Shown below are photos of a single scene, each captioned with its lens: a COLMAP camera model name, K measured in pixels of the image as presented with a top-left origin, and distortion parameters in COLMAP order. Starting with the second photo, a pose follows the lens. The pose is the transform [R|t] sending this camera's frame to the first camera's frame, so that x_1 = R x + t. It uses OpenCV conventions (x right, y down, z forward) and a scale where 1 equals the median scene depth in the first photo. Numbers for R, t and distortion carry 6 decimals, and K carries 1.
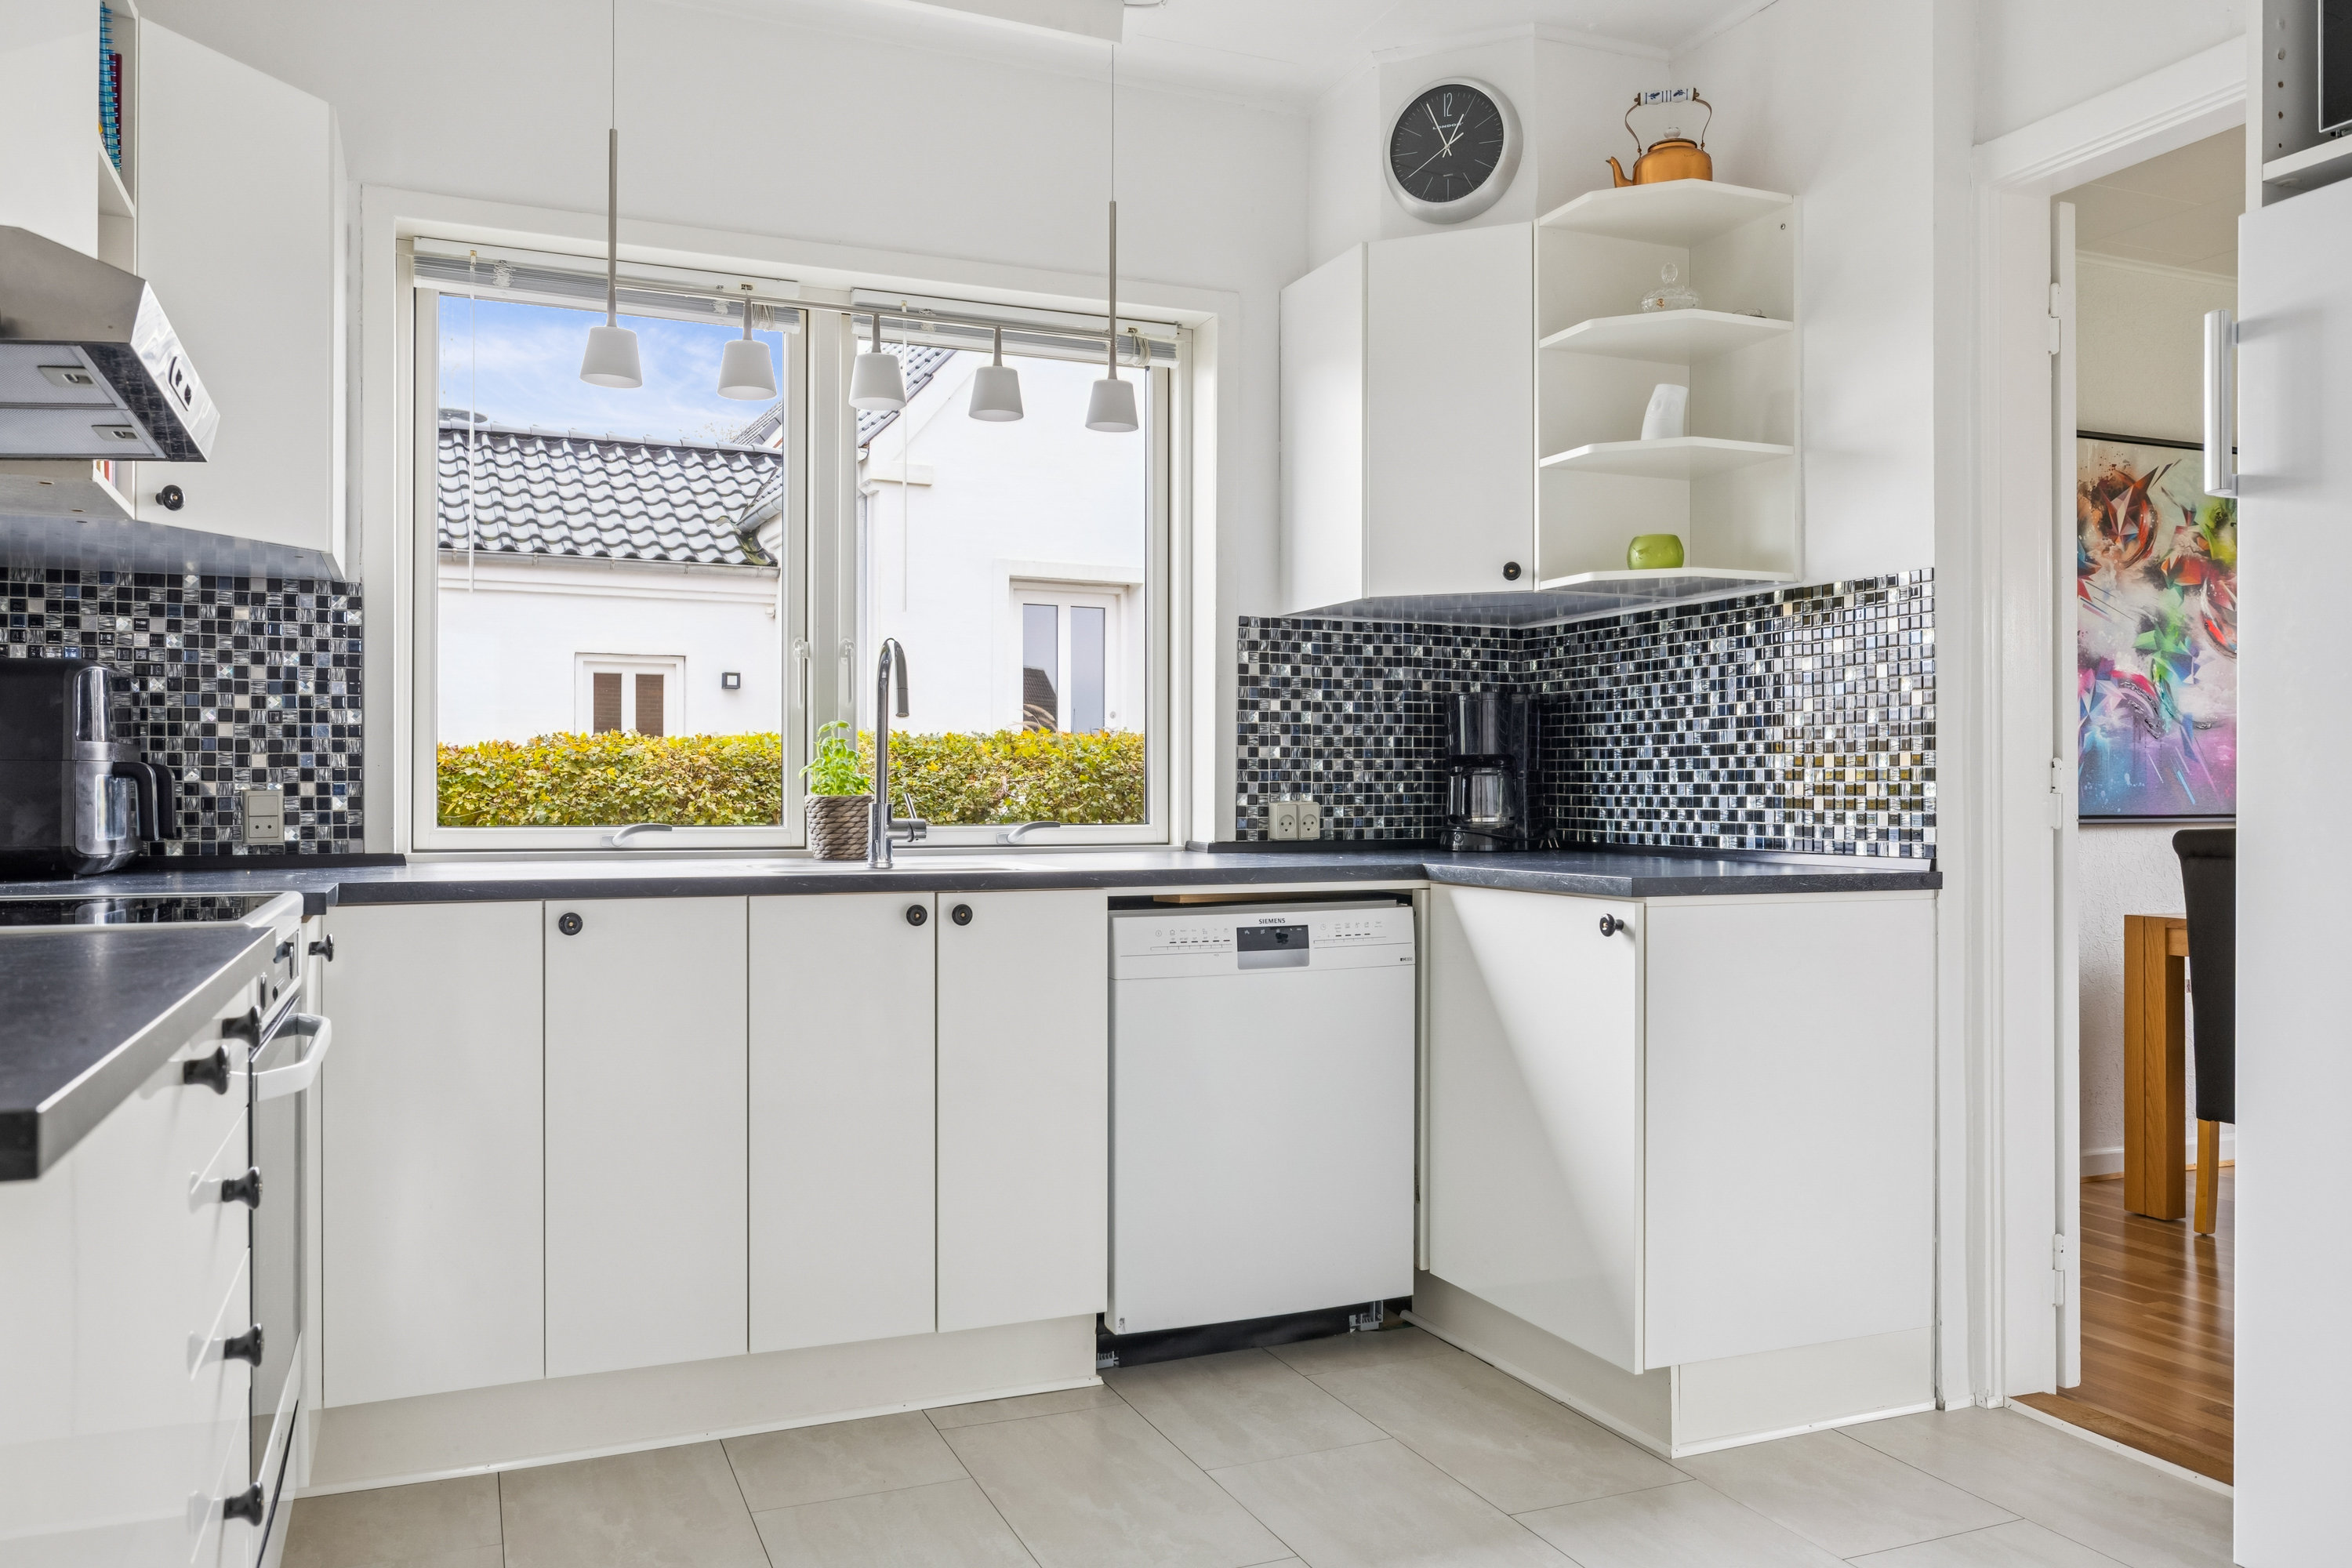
lens RADIAL K [[1744.6, 0, 1175.3], [0, 1744.6, 788.2], [0, 0, 1]] dist [-0.003132, 0.000171]
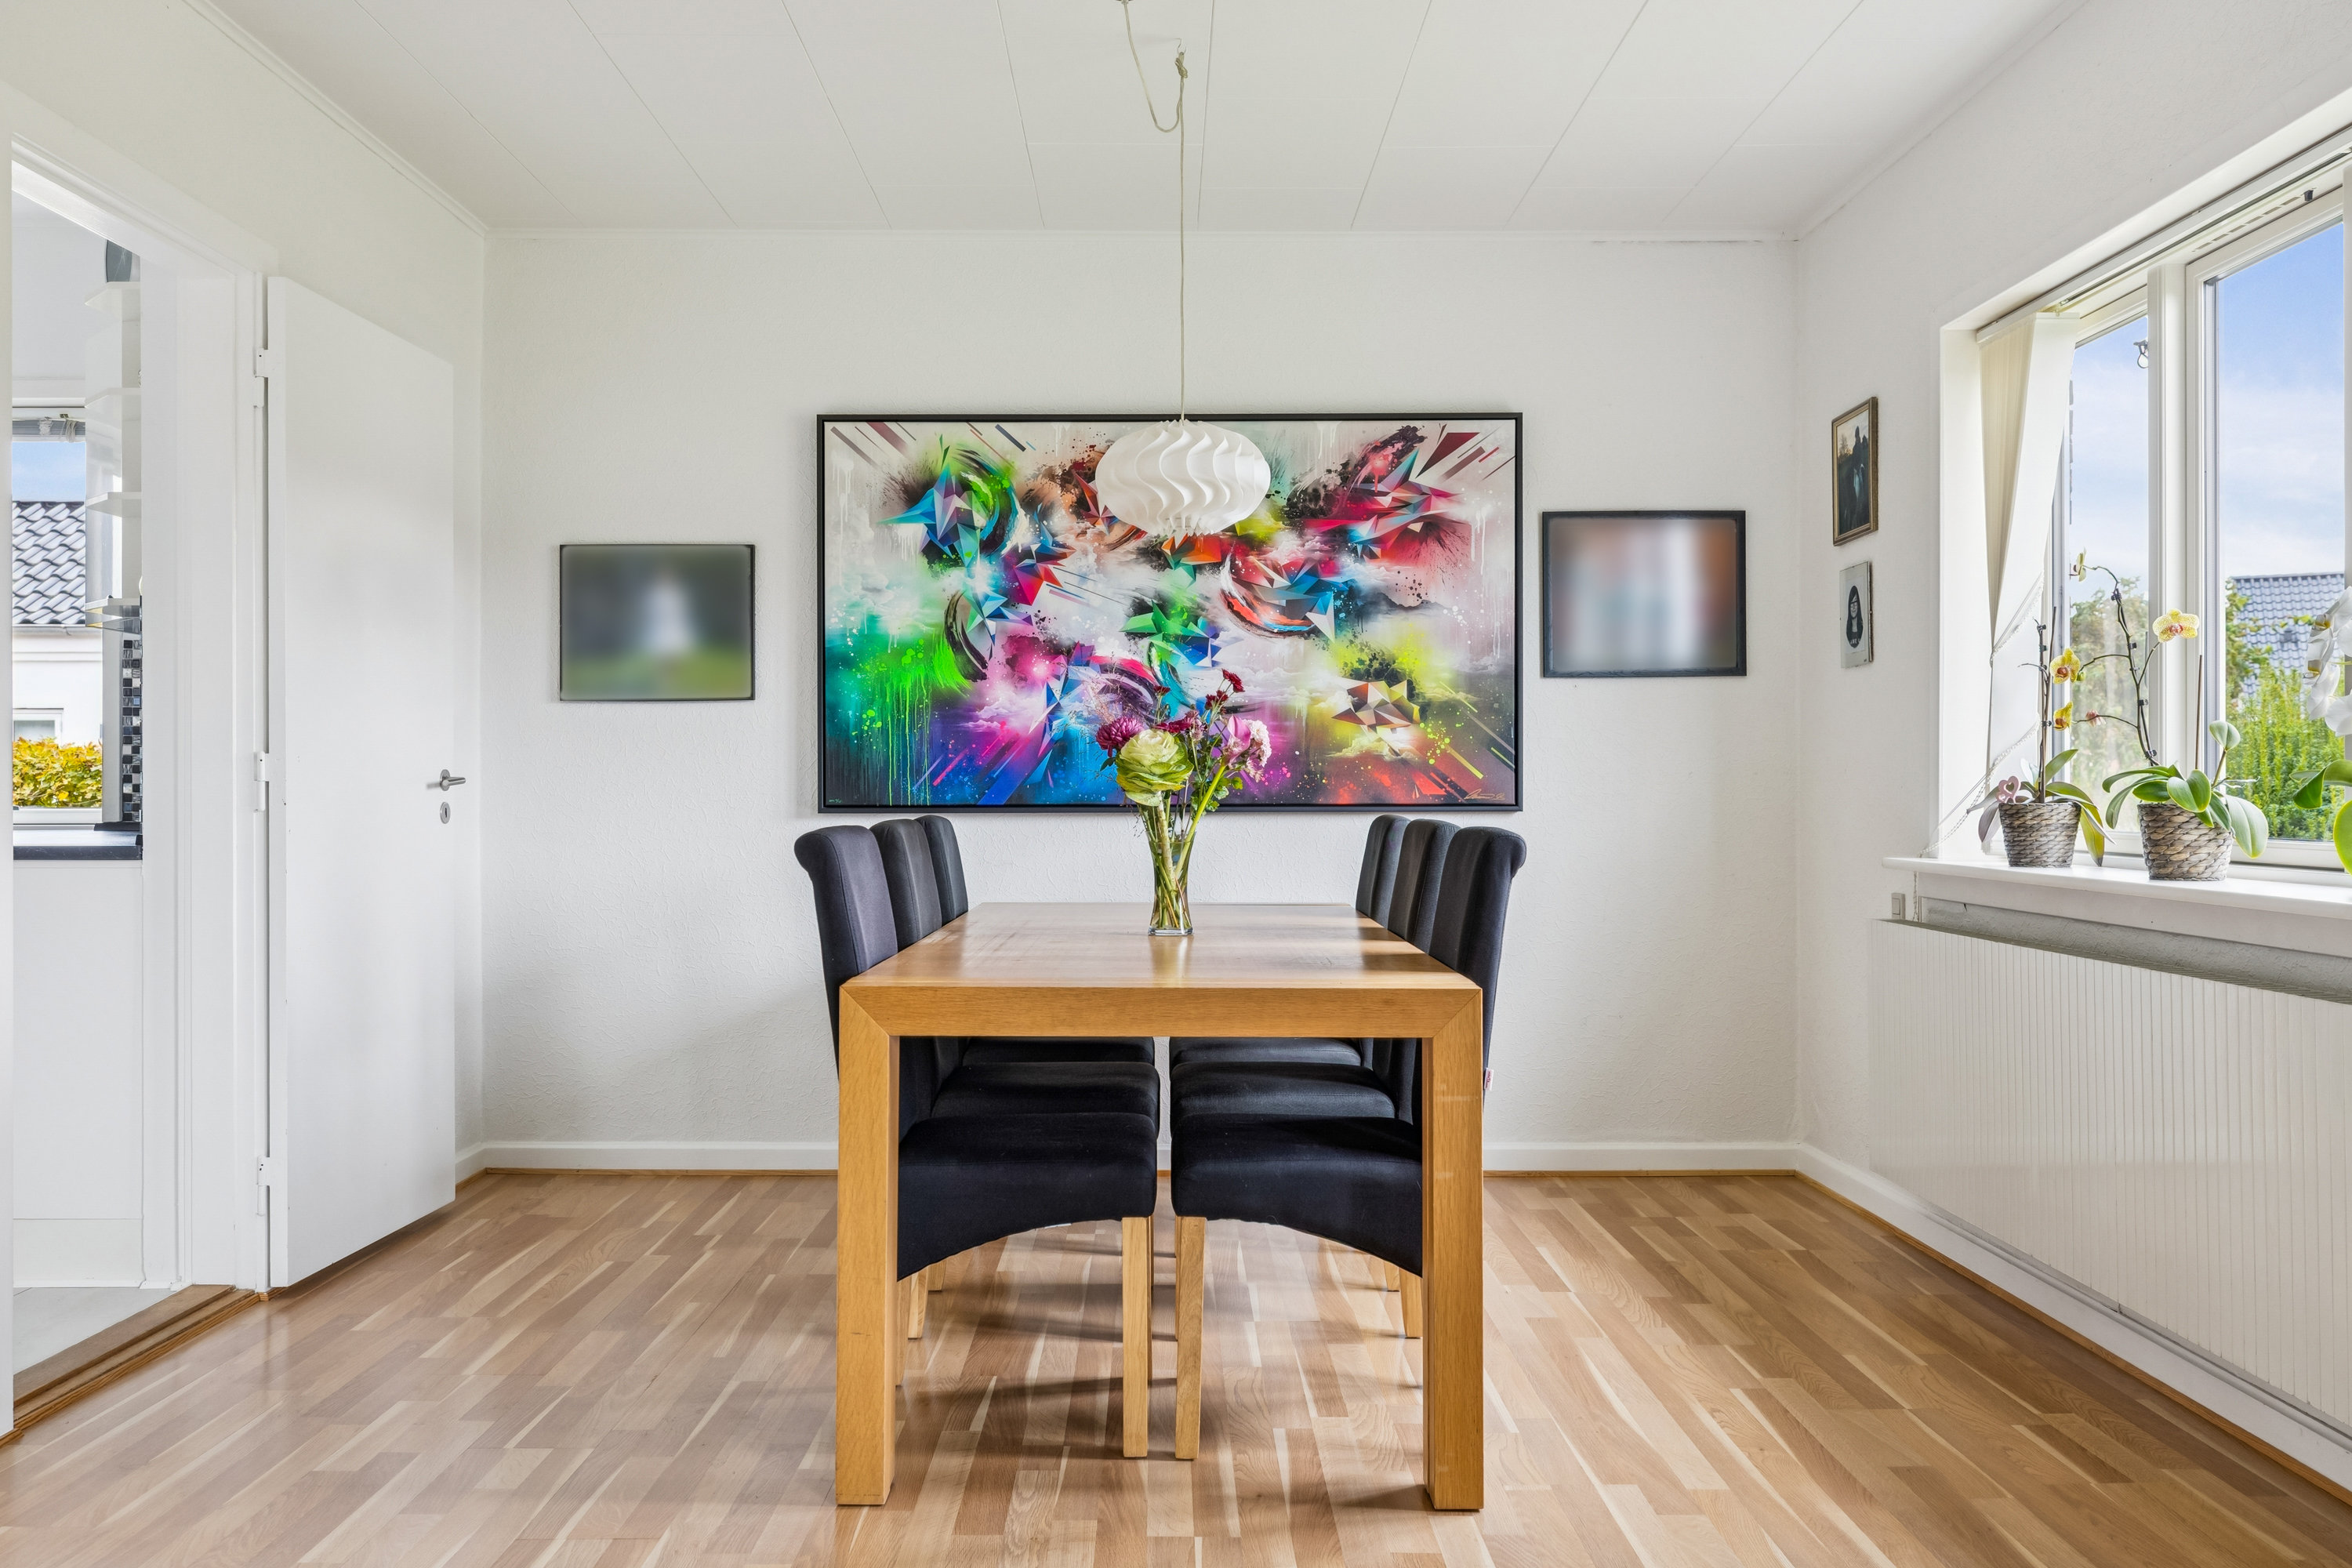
lens RADIAL K [[1866.0, 0, 1175.8], [0, 1866.0, 783.4], [0, 0, 1]] dist [-0.001672, -0.000408]
pose [[0.924641, 0.000123, -0.380839, 0.976035], [0.002973, 0.999967, 0.007541, -0.003720], [0.380828, -0.008105, 0.924611, 0.046874]]
